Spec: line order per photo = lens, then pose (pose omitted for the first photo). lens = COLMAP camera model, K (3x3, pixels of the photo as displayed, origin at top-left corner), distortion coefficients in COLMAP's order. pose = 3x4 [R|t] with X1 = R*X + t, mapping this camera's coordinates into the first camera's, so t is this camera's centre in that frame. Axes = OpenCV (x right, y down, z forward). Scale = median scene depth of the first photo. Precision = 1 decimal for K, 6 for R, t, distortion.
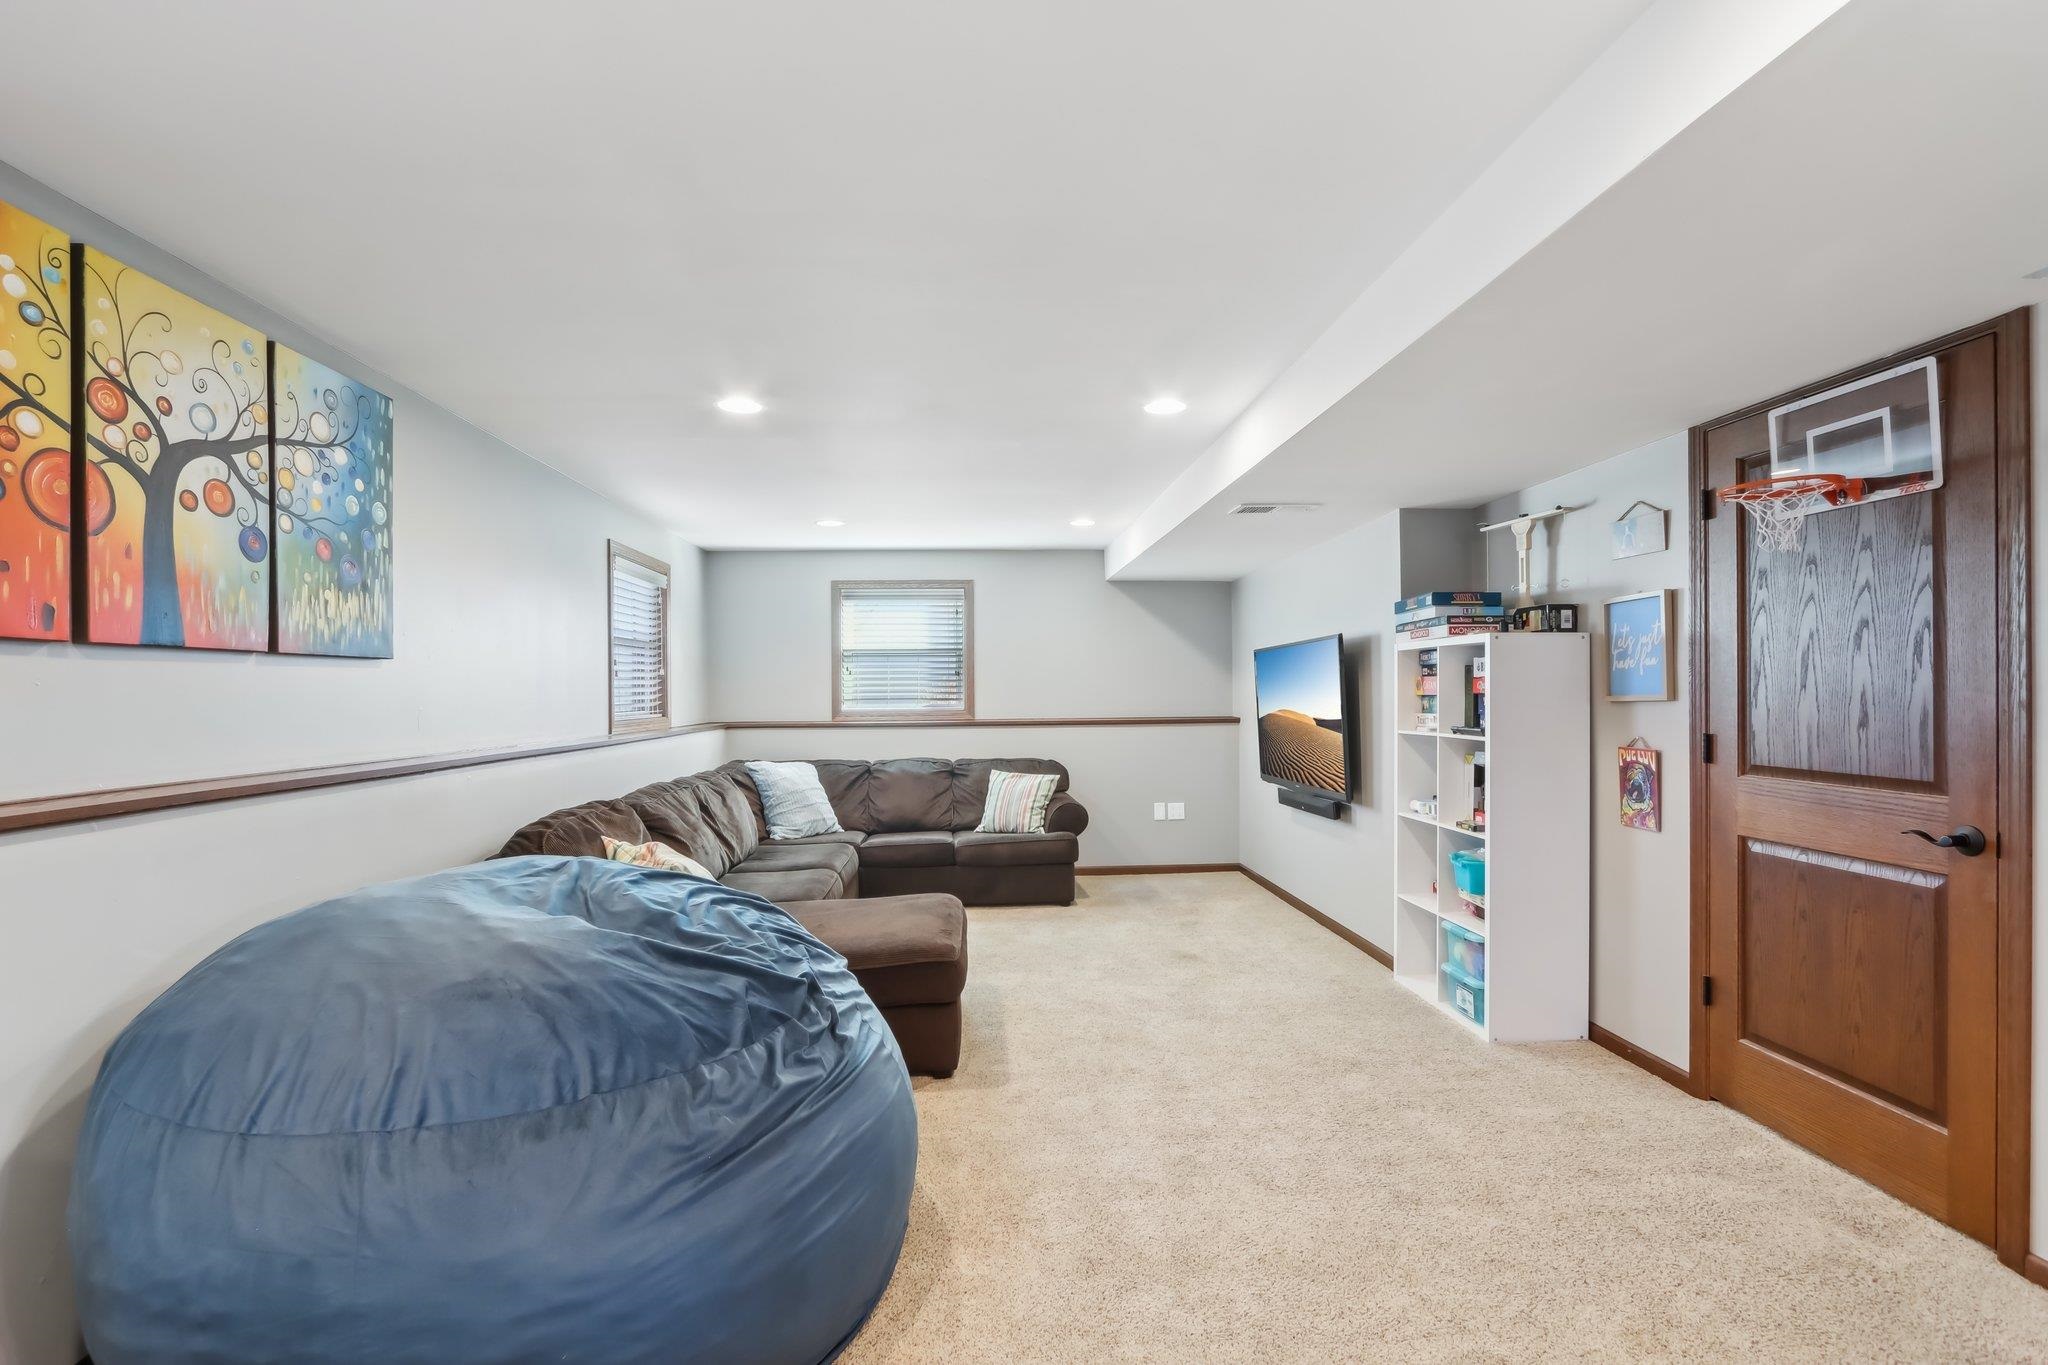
lens RADIAL K [[956.3, 0, 1012.3], [0, 956.3, 696.0], [0, 0, 1]] dist [-0.019023, 0.001808]
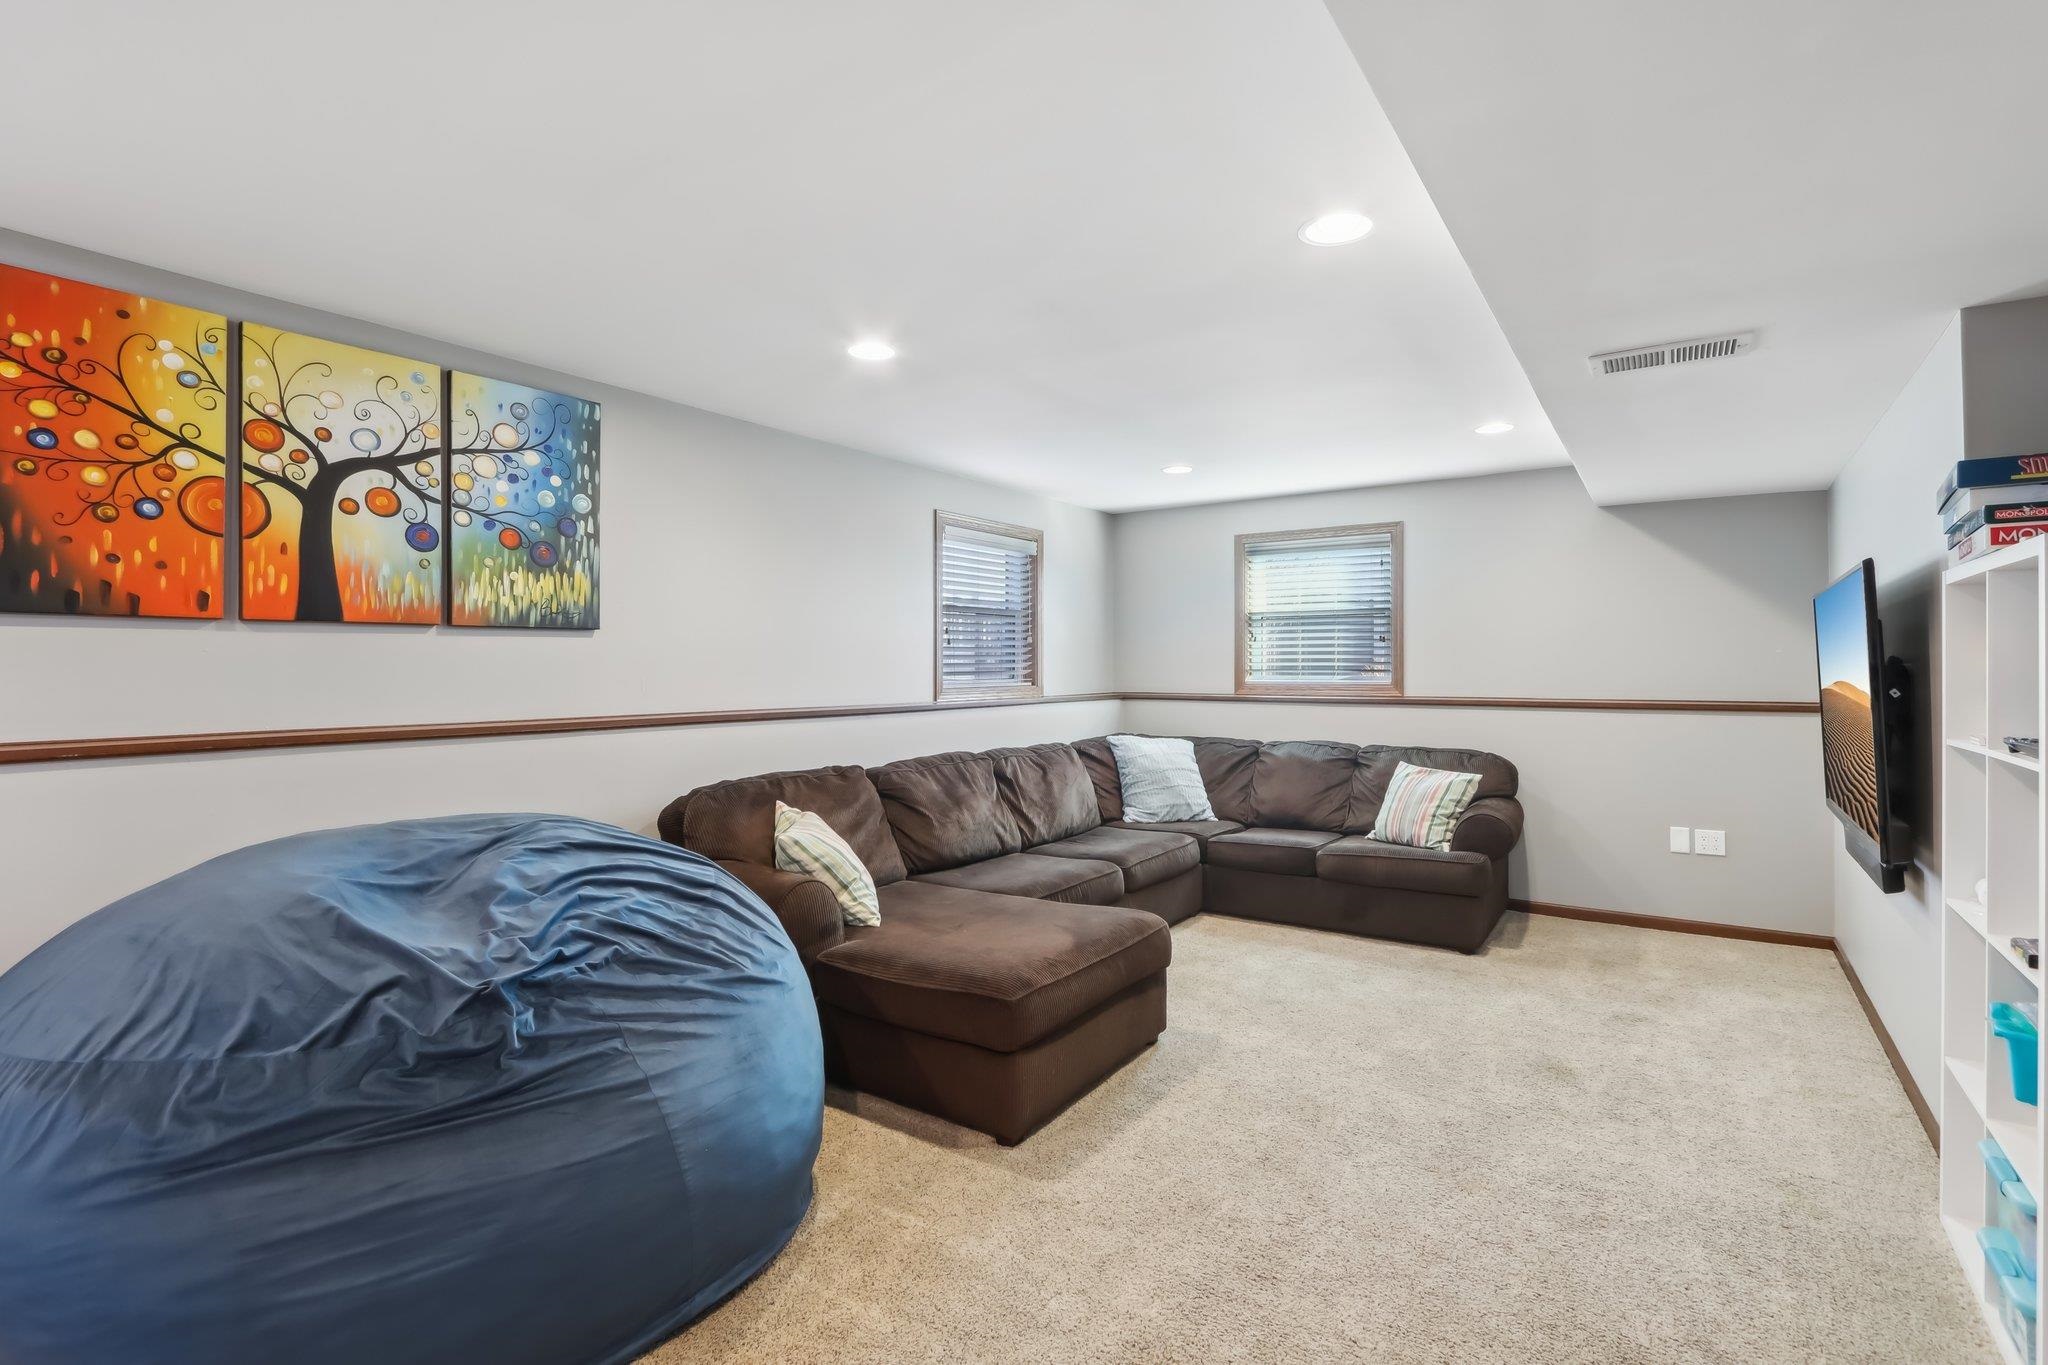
lens RADIAL K [[956.3, 0, 1016.1], [0, 956.3, 659.4], [0, 0, 1]] dist [-0.019023, 0.001808]
pose [[0.784393, 0.003018, -0.620257, 0.462641], [-0.007274, 0.999964, -0.004333, -0.001545], [0.620222, 0.007910, 0.784387, 0.413538]]
